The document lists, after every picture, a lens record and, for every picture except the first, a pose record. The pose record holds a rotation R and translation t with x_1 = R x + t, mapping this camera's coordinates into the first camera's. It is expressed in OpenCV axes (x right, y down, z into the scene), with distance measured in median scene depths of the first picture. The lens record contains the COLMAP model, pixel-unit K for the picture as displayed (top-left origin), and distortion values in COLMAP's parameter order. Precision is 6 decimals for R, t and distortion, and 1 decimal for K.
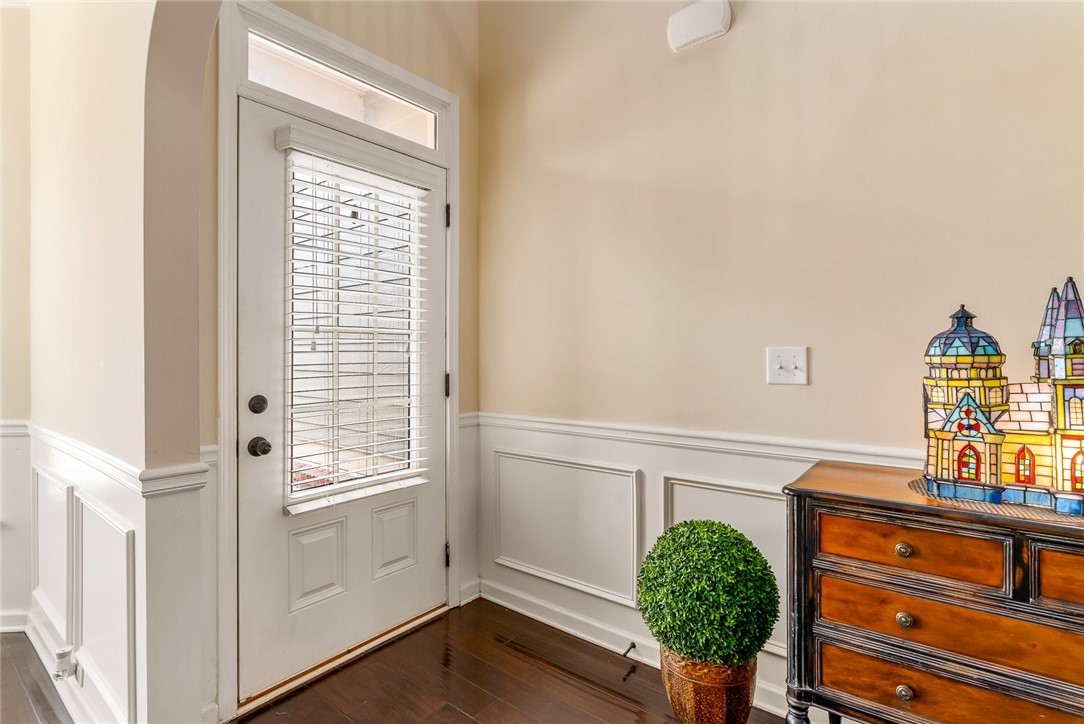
lens RADIAL K [[527.1, 0, 538.4], [0, 527.1, 358.3], [0, 0, 1]] dist [-0.003790, 0.000224]
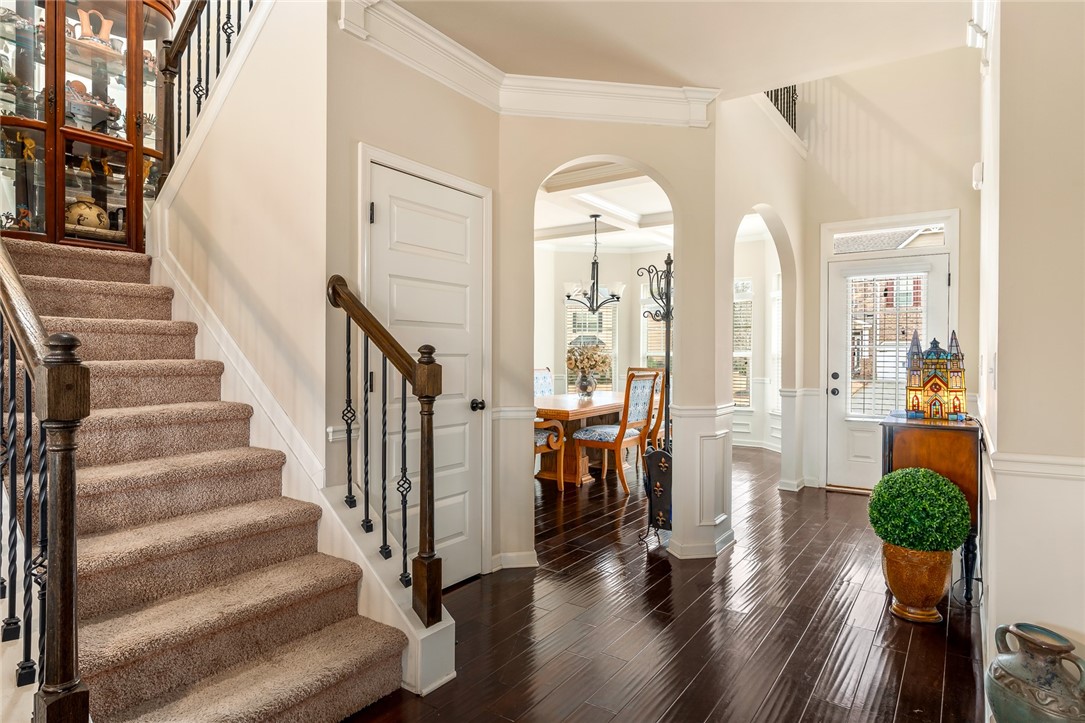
lens RADIAL K [[607.5, 0, 541.4], [0, 607.5, 359.7], [0, 0, 1]] dist [0.005726, 0.001444]
pose [[0.060926, 0.009249, -0.998099, 2.451086], [-0.012145, 0.999890, 0.008524, -0.002585], [0.998068, 0.011603, 0.061032, -0.672843]]
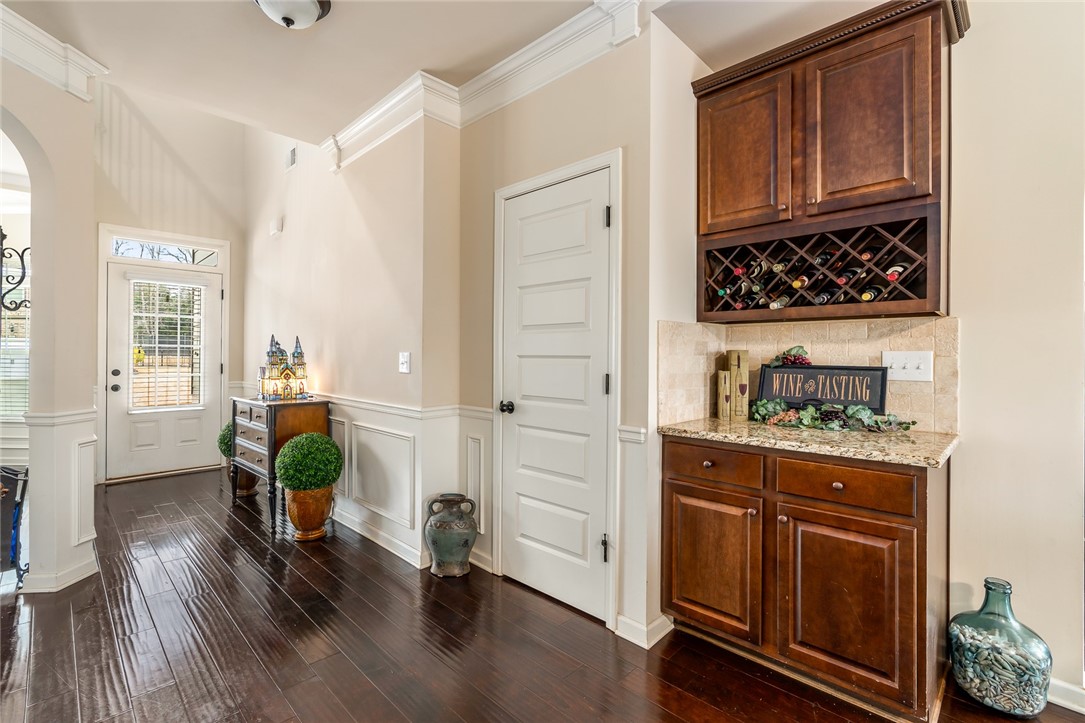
lens RADIAL K [[491.6, 0, 544.1], [0, 491.6, 359.0], [0, 0, 1]] dist [-0.001955, 0.000323]
pose [[0.993674, 0.007804, -0.112030, 1.993264], [-0.008441, 0.999951, -0.005213, 0.010597], [0.111984, 0.006126, 0.993691, -1.312040]]
